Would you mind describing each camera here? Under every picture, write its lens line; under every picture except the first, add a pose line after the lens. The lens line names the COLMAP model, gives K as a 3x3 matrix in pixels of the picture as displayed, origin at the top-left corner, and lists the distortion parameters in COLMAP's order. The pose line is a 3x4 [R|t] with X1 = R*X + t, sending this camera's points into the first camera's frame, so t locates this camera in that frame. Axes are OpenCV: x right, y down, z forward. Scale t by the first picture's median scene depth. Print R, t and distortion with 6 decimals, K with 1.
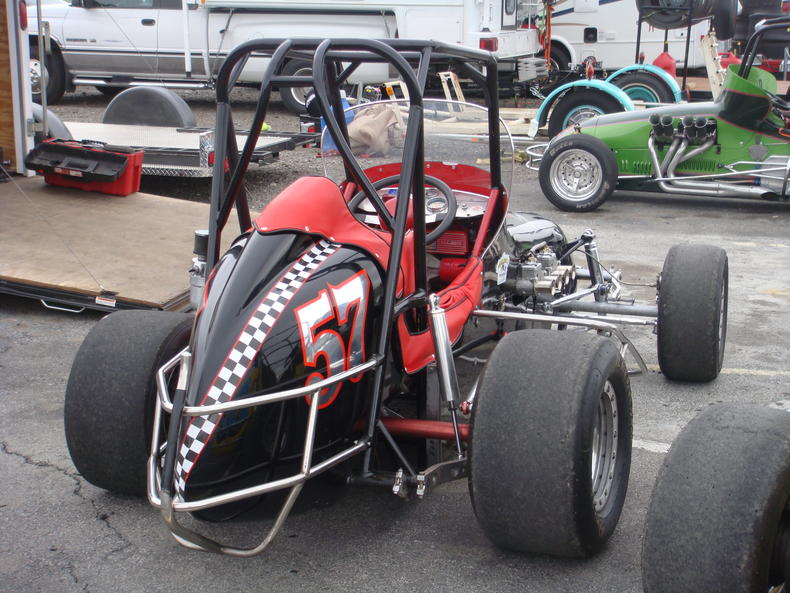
lens RADIAL K [[1360.7, 0, 394.2], [0, 1360.7, 294.6], [0, 0, 1]] dist [0.124544, 0.000000]
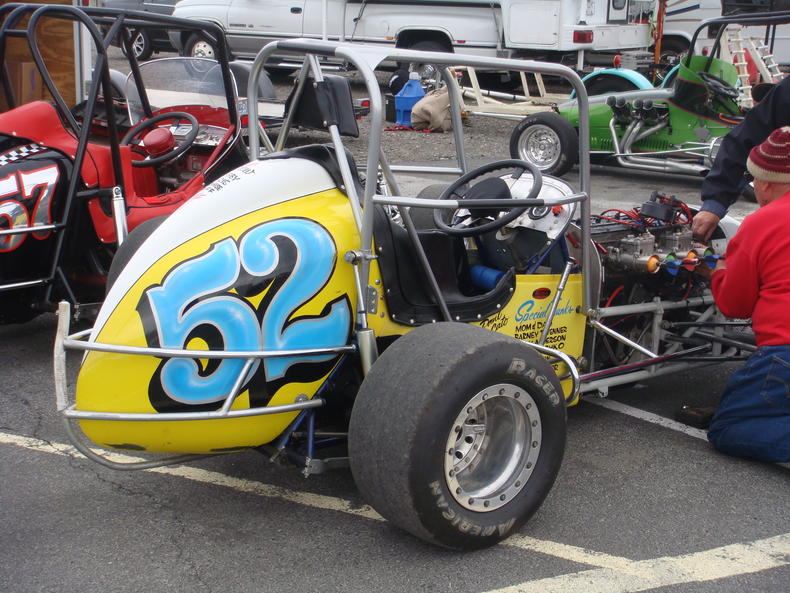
lens RADIAL K [[1360.7, 0, 396.1], [0, 1360.7, 297.6], [0, 0, 1]] dist [0.124544, 0.000000]
pose [[0.977594, 0.065748, -0.199966, 0.249047], [-0.064767, 0.997835, 0.011451, 0.032756], [0.200286, 0.001757, 0.979736, -0.147113]]
